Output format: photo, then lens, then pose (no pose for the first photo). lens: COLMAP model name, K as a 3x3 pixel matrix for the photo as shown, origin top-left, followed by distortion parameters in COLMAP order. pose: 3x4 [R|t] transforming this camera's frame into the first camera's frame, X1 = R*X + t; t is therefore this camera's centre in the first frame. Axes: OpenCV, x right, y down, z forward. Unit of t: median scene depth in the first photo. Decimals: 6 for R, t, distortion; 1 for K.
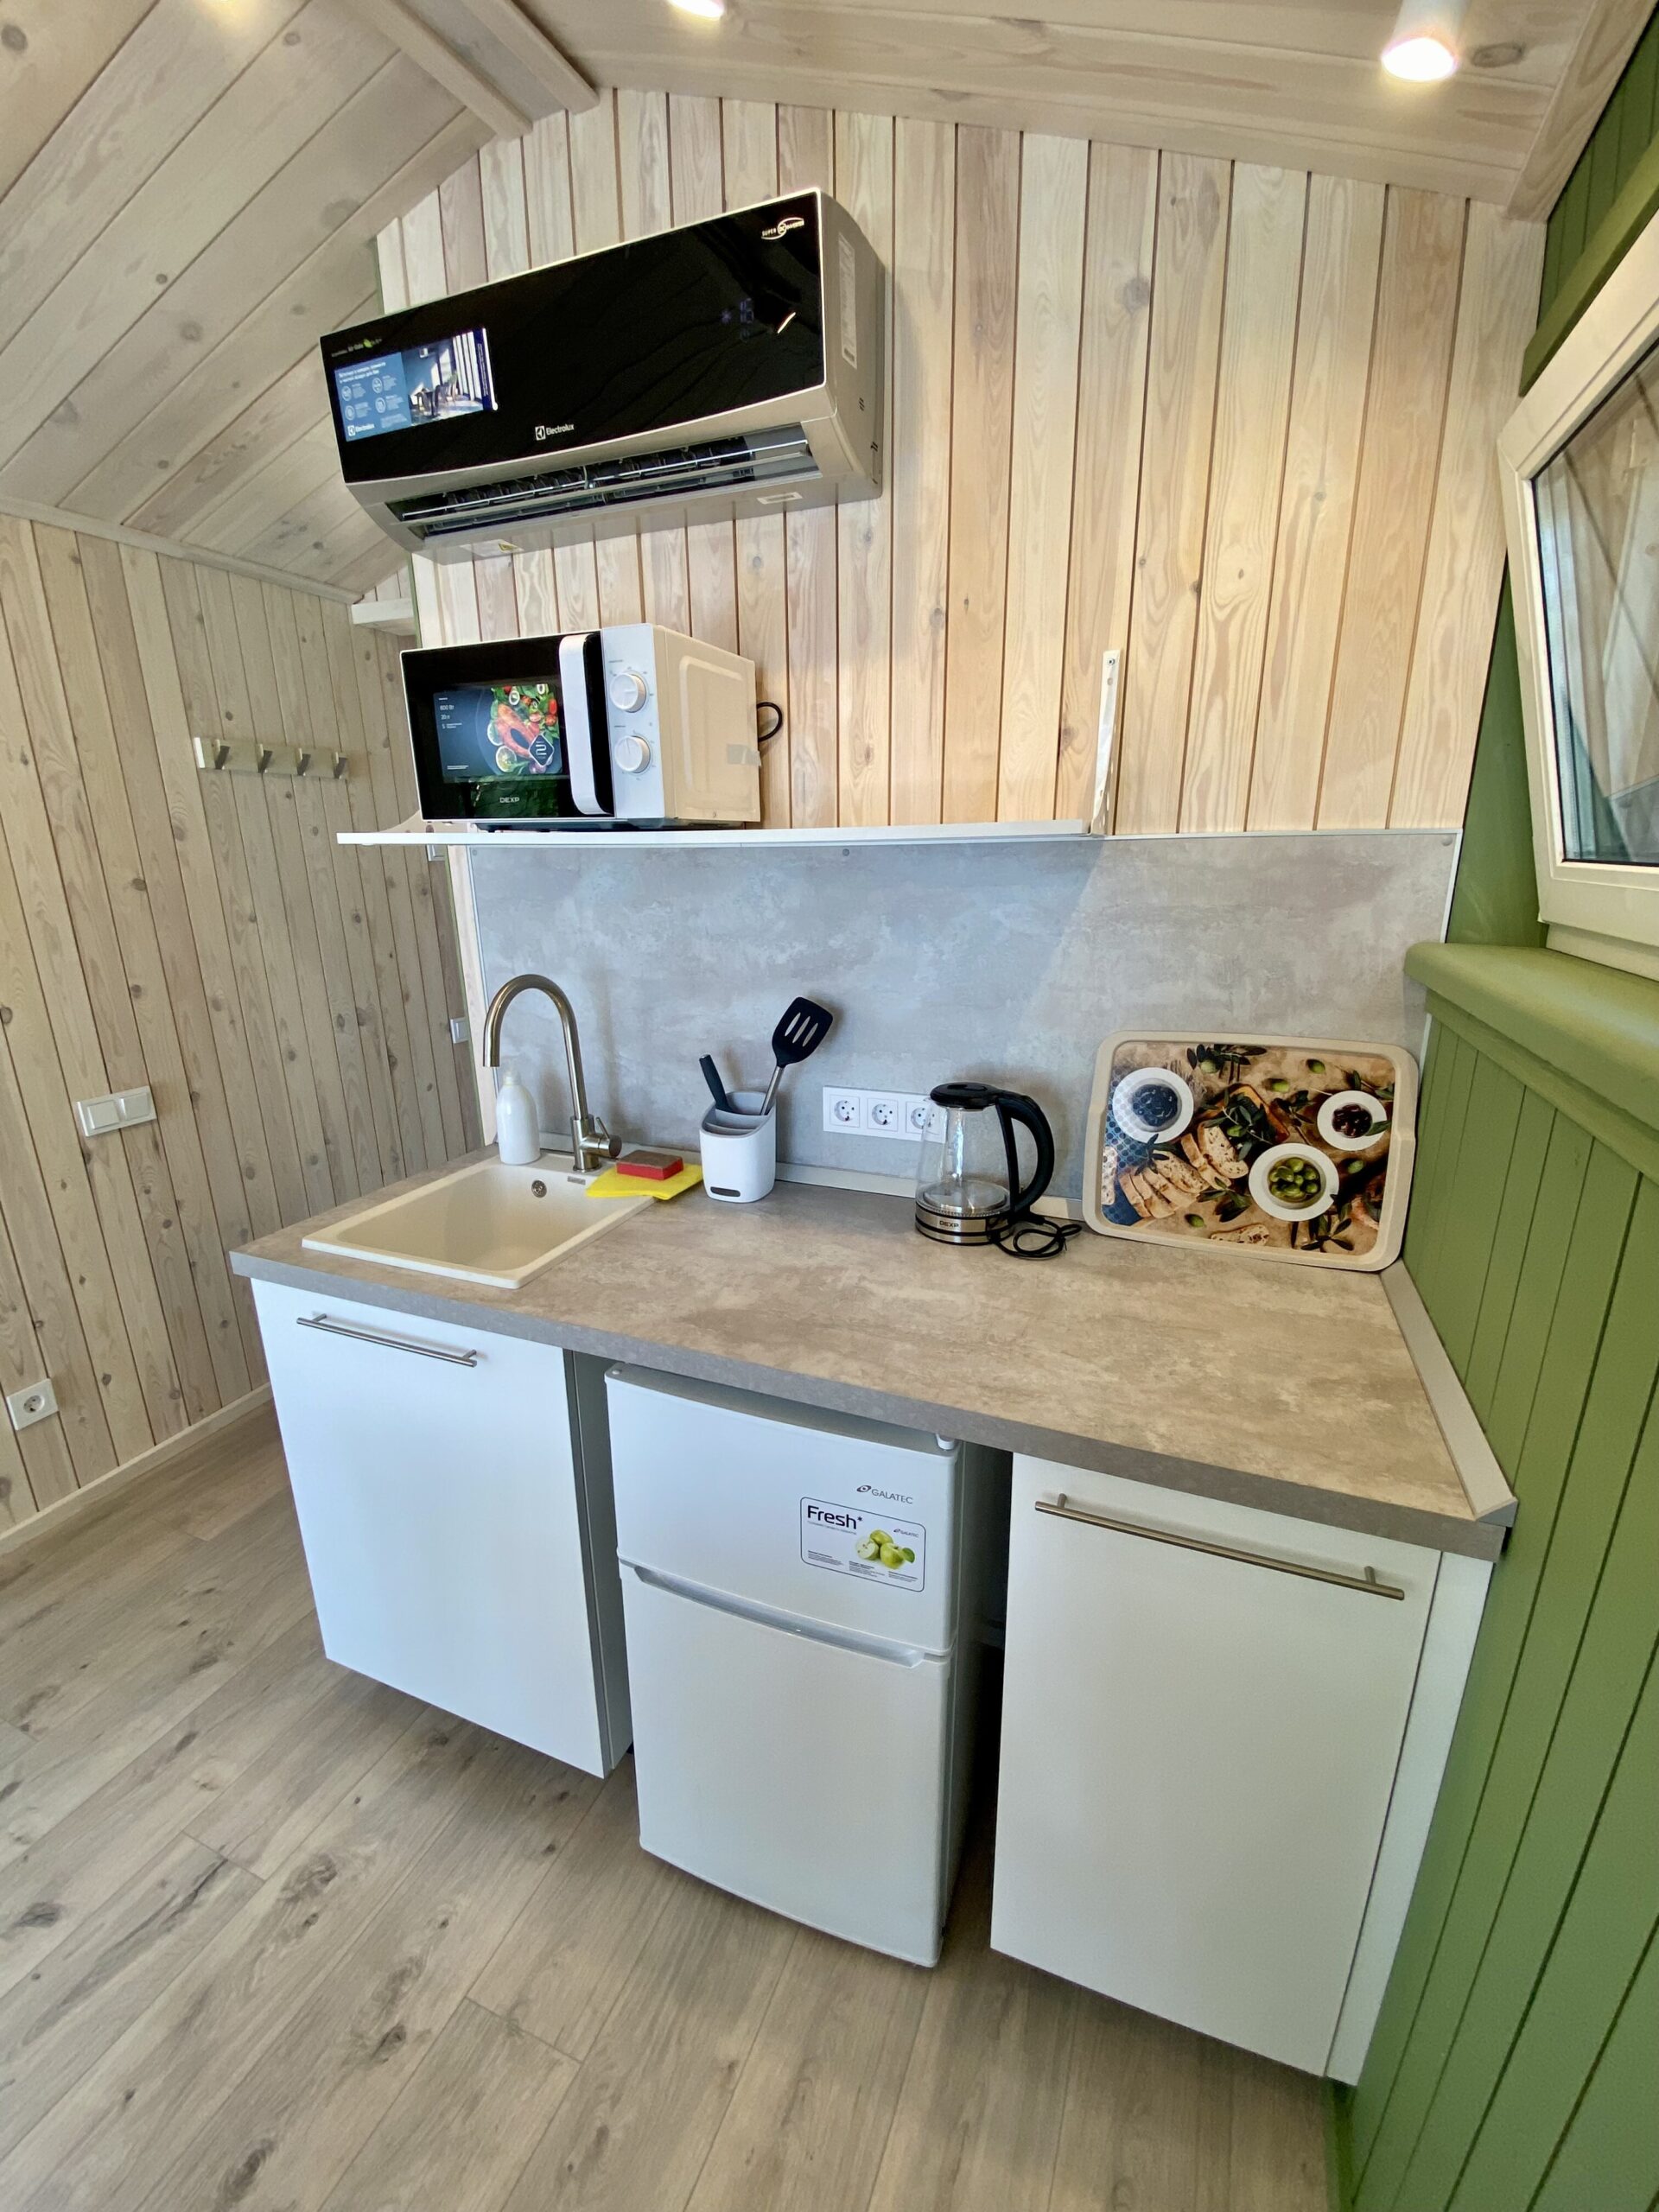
lens RADIAL K [[912.0, 0, 836.2], [0, 912.0, 1113.3], [0, 0, 1]] dist [-0.007446, -0.003246]
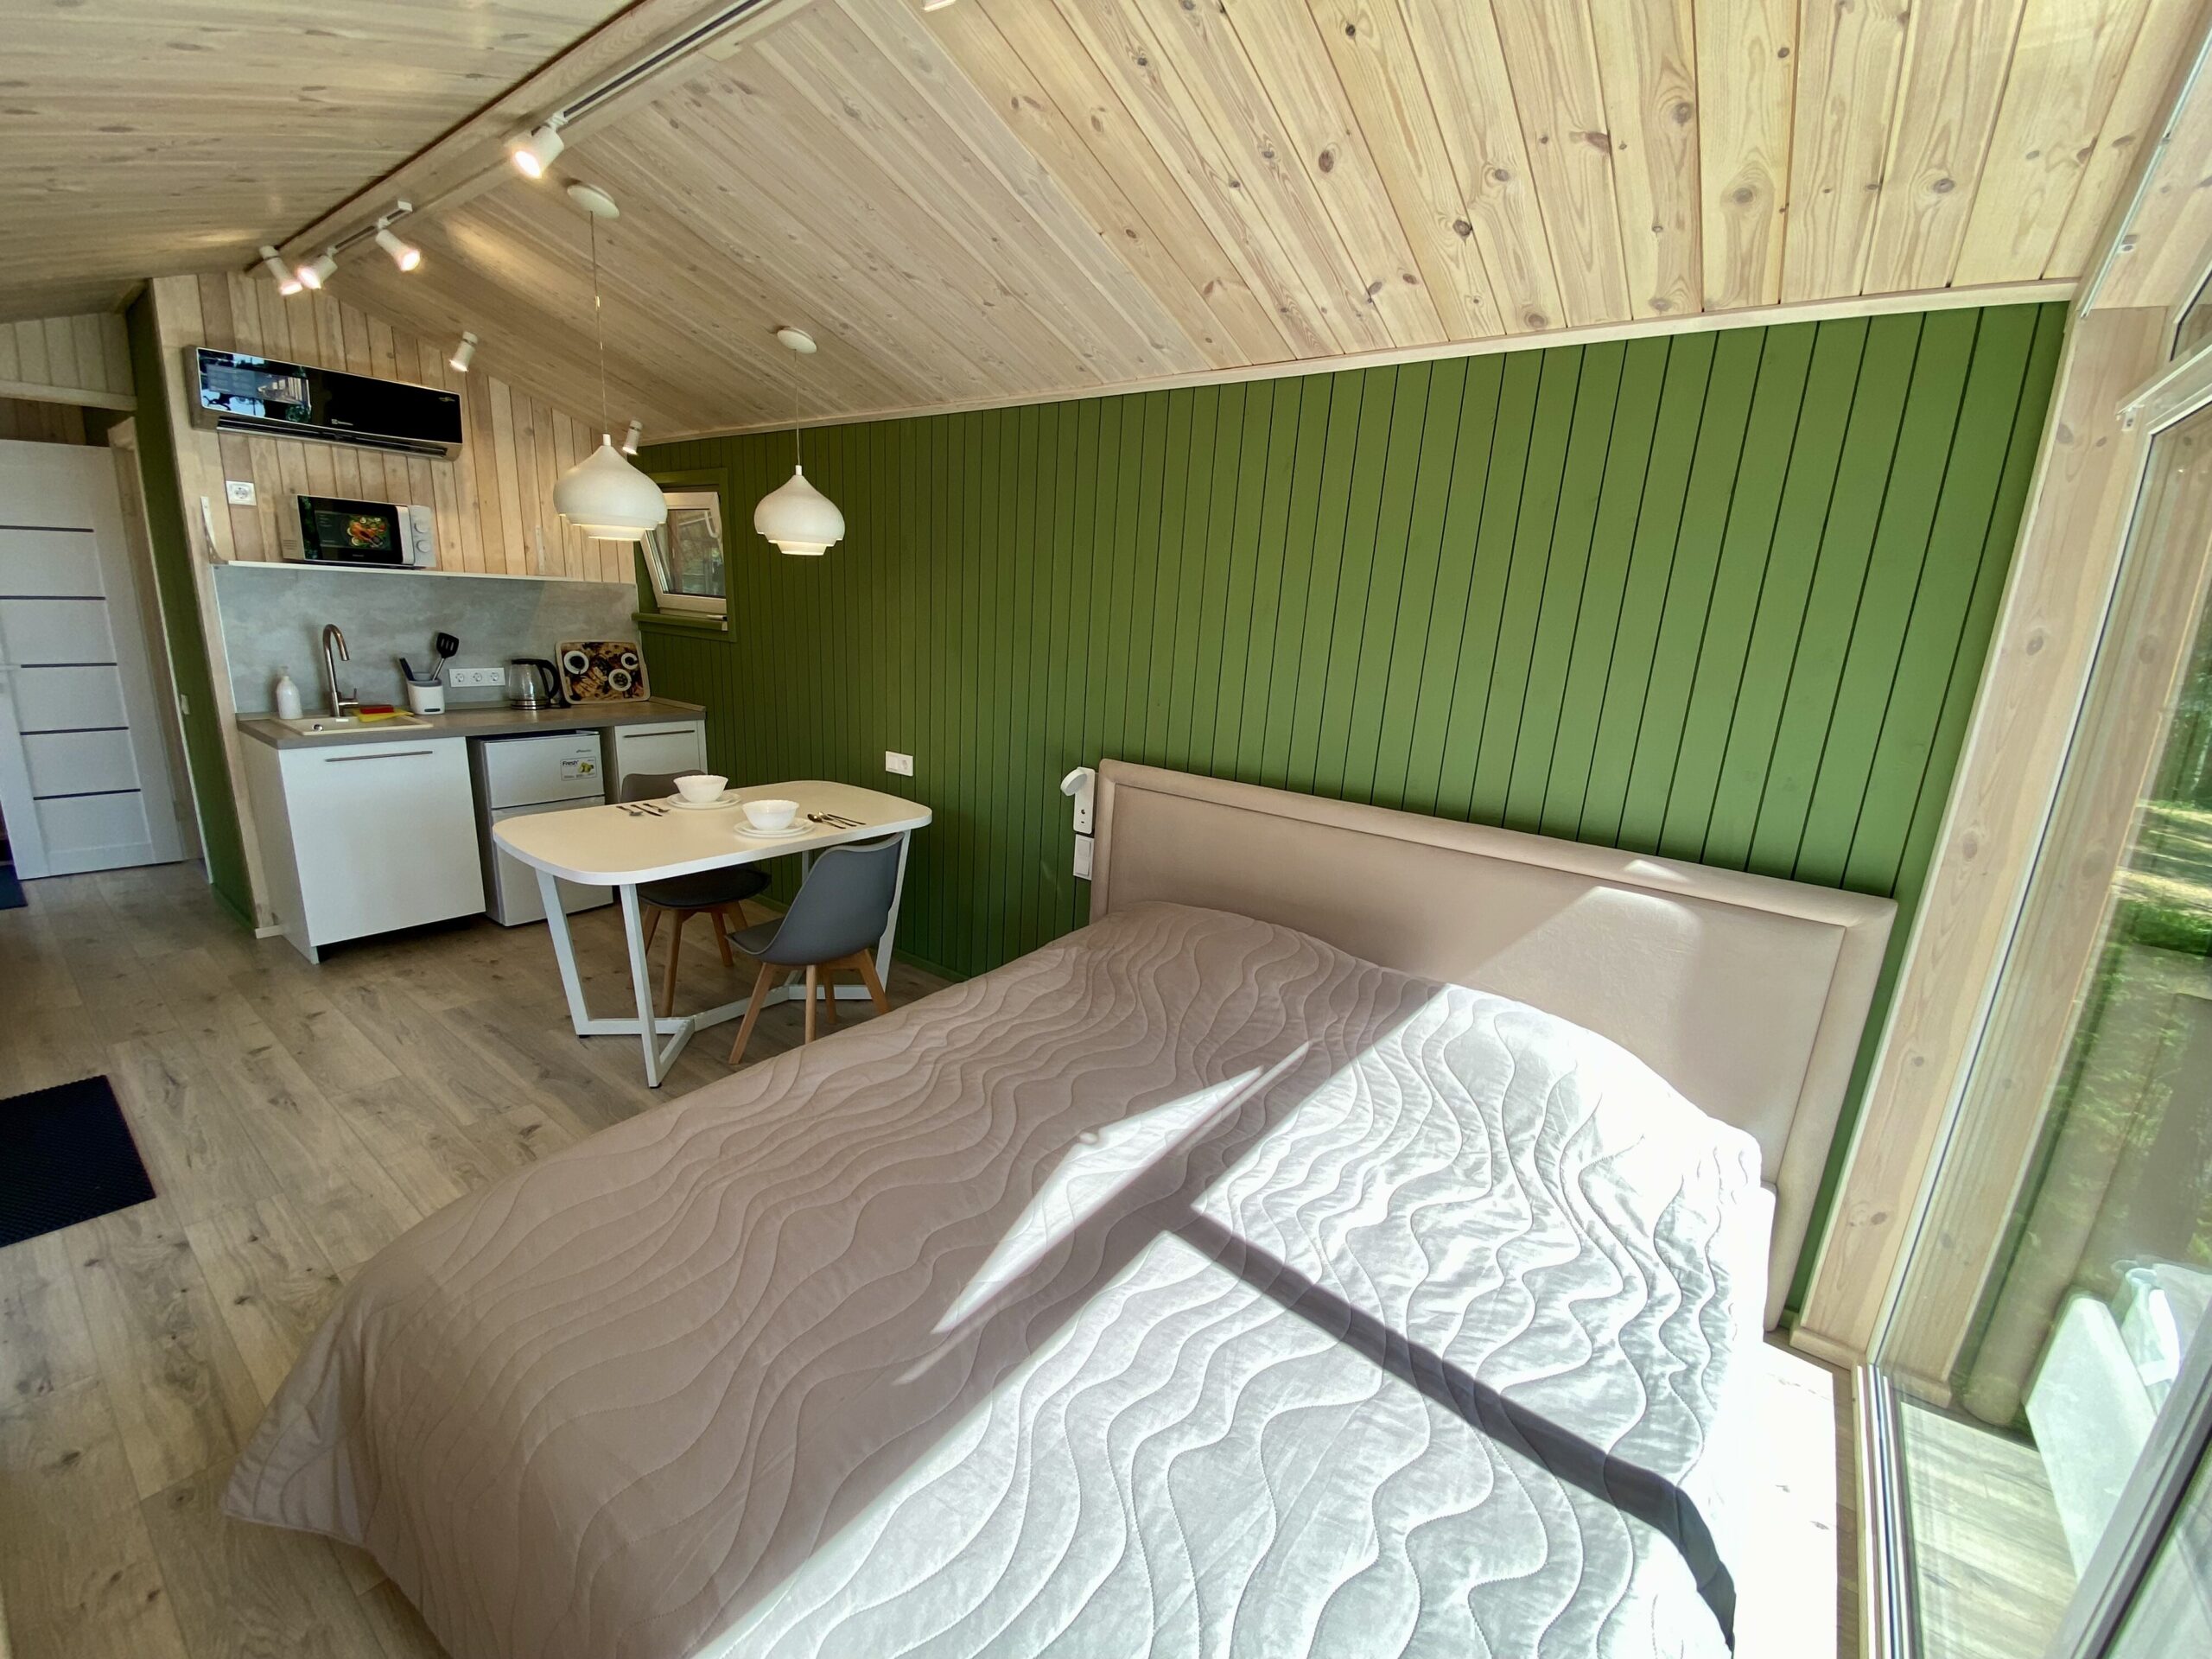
lens RADIAL K [[912.0, 0, 1101.6], [0, 912.0, 832.1], [0, 0, 1]] dist [-0.007446, -0.003246]
pose [[0.263634, -0.202581, 0.943111, -2.427415], [0.218519, 0.964825, 0.146161, 0.529957], [-0.939546, 0.167554, 0.298628, -1.699113]]
